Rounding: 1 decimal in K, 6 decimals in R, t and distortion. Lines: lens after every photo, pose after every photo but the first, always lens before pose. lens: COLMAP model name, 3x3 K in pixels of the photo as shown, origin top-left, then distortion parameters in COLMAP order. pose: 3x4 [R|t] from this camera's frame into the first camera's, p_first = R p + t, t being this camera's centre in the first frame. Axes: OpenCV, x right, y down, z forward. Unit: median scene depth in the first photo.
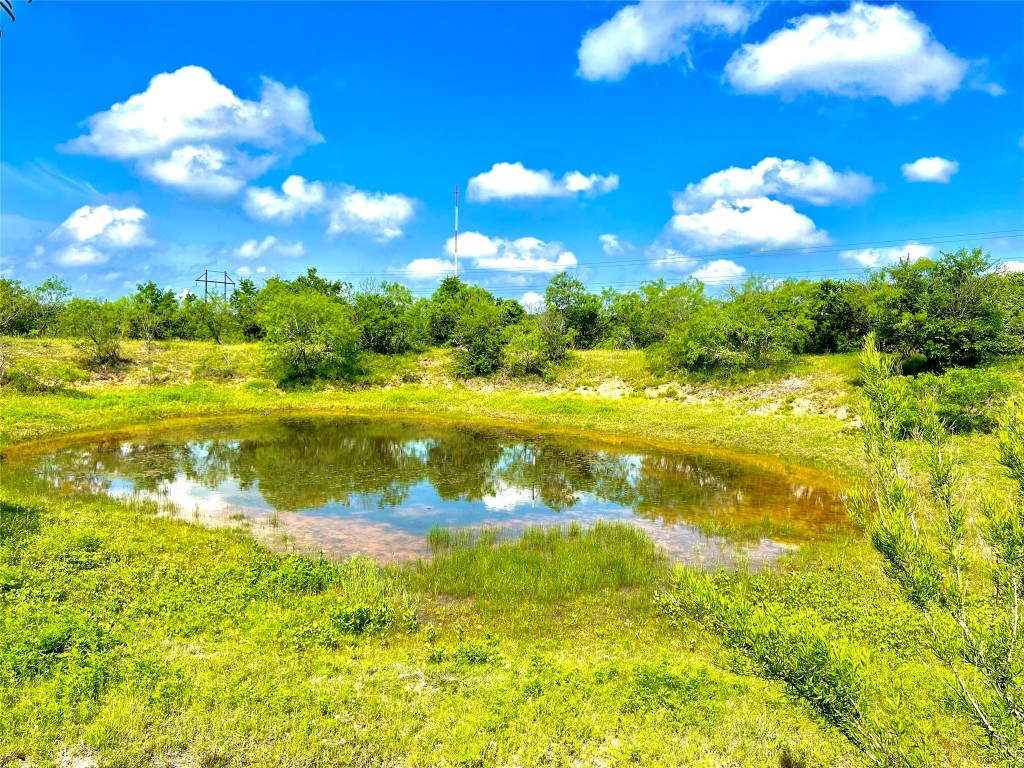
lens RADIAL K [[760.7, 0, 512.0], [0, 760.7, 384.0], [0, 0, 1]] dist [0.057587, -0.071297]
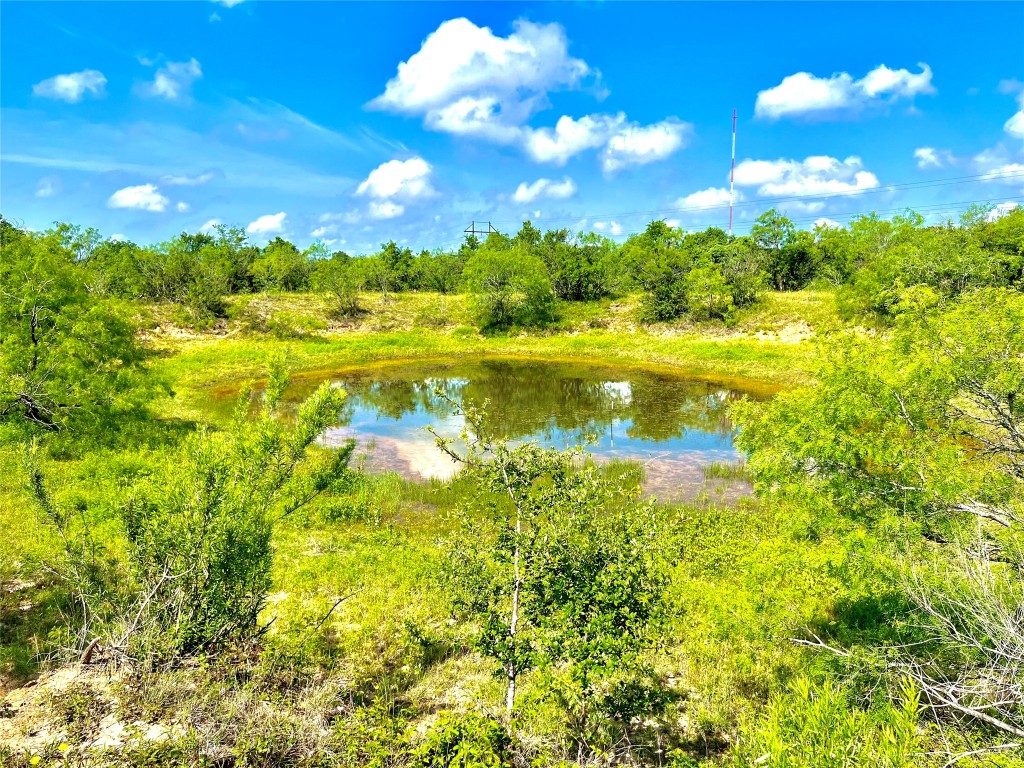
lens RADIAL K [[774.4, 0, 512.0], [0, 774.4, 384.0], [0, 0, 1]] dist [0.074216, -0.003458]
pose [[0.937920, 0.019412, -0.346308, 0.128514], [0.007319, 0.997103, 0.075713, -0.006774], [0.346774, -0.073548, 0.935061, -0.057598]]
